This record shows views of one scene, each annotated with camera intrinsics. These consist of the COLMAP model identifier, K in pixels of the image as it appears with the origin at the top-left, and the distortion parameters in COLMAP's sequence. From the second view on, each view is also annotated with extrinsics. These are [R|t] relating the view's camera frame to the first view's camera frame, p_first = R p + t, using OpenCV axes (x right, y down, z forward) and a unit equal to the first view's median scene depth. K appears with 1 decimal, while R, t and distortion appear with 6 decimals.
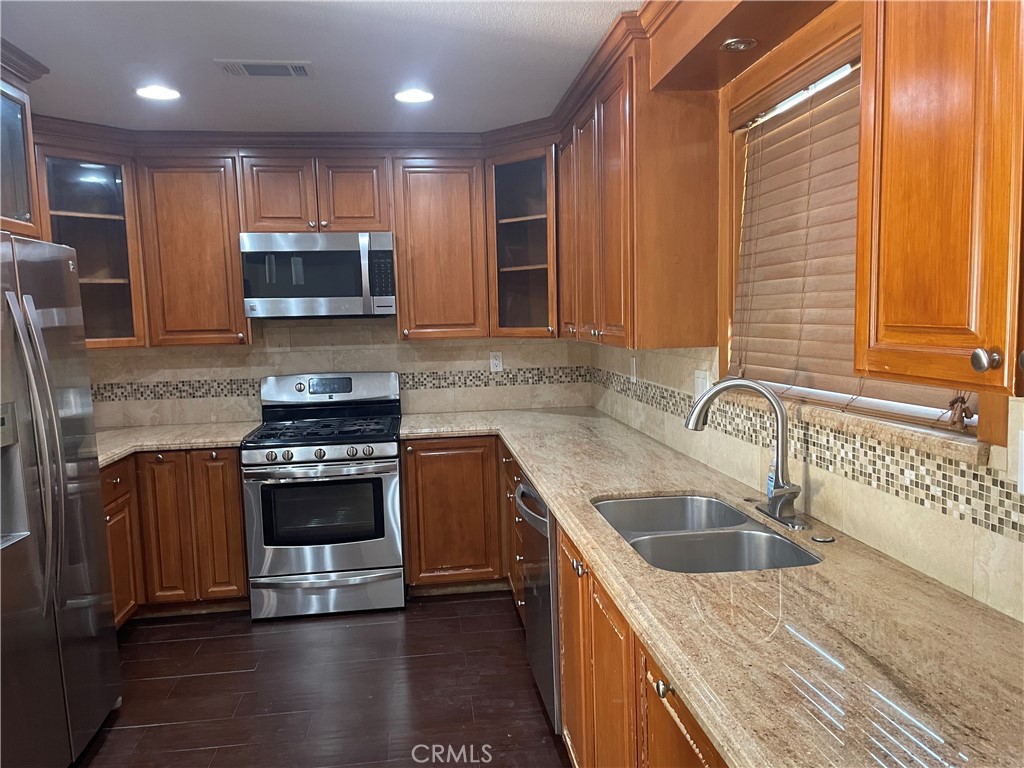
lens RADIAL K [[766.3, 0, 515.5], [0, 766.3, 392.3], [0, 0, 1]] dist [0.099330, -0.124628]
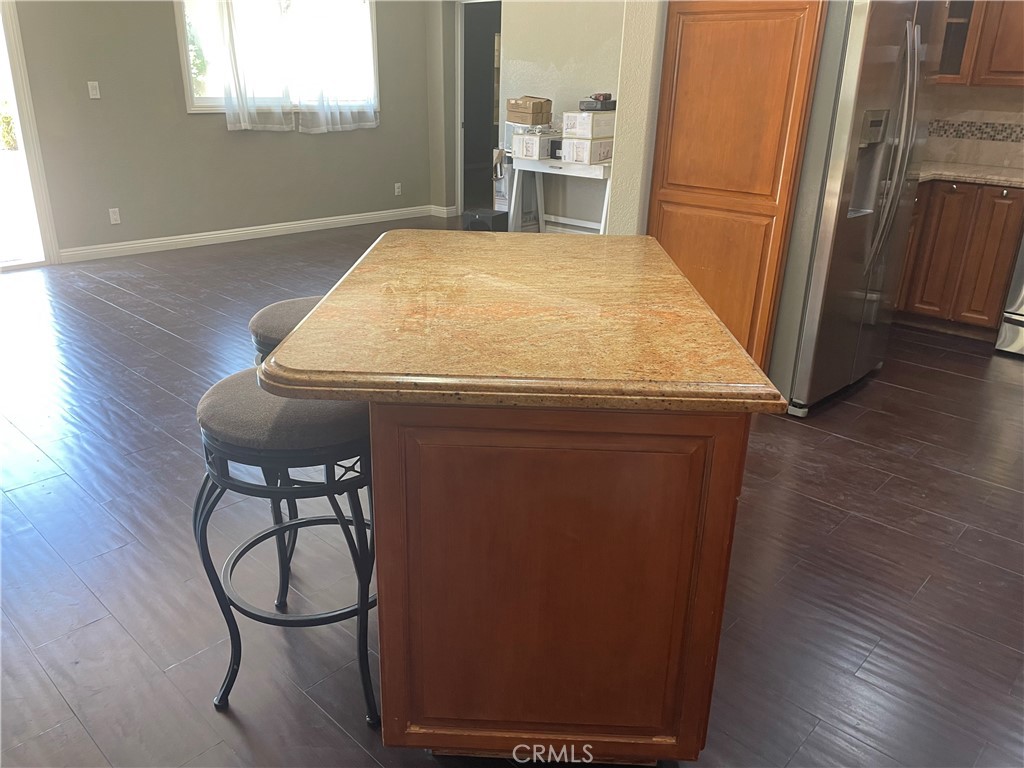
lens RADIAL K [[774.0, 0, 510.2], [0, 774.0, 369.7], [0, 0, 1]] dist [0.102979, -0.129010]
pose [[0.637766, 0.311592, -0.704390, 0.021250], [-0.120569, 0.943632, 0.308257, 0.053703], [0.760735, -0.111668, 0.639385, -0.237083]]
